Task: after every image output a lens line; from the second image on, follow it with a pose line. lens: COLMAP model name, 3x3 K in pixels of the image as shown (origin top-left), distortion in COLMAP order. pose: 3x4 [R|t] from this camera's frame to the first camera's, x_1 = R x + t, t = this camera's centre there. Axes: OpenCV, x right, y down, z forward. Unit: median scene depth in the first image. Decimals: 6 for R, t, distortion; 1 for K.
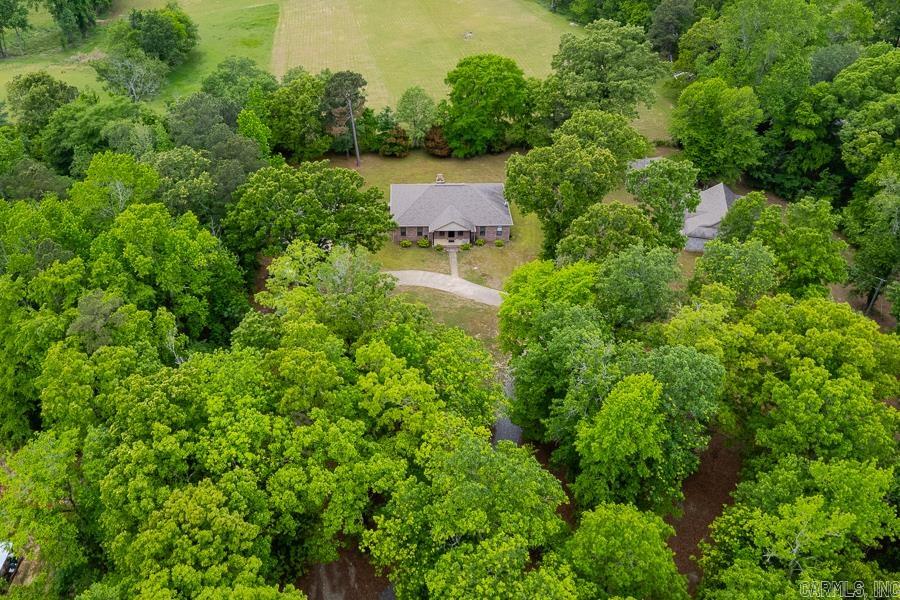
lens RADIAL K [[653.8, 0, 444.4], [0, 653.8, 251.5], [0, 0, 1]] dist [0.009036, -0.009364]
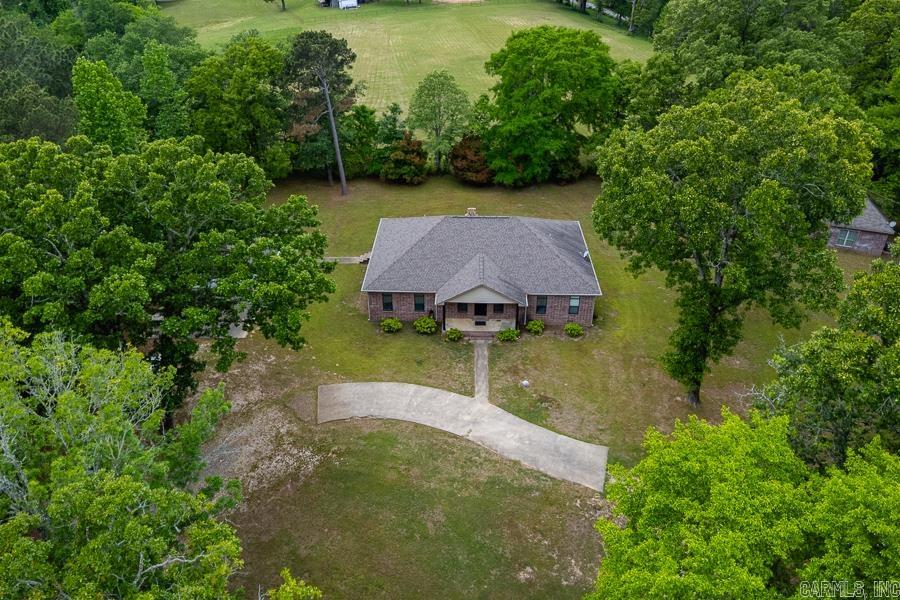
lens RADIAL K [[653.8, 0, 463.4], [0, 653.8, 292.8], [0, 0, 1]] dist [0.009036, -0.009364]
pose [[0.998150, 0.027657, -0.054136, 0.024497], [-0.029948, 0.998670, -0.041980, -0.017474], [0.052903, 0.043524, 0.997651, 0.479967]]
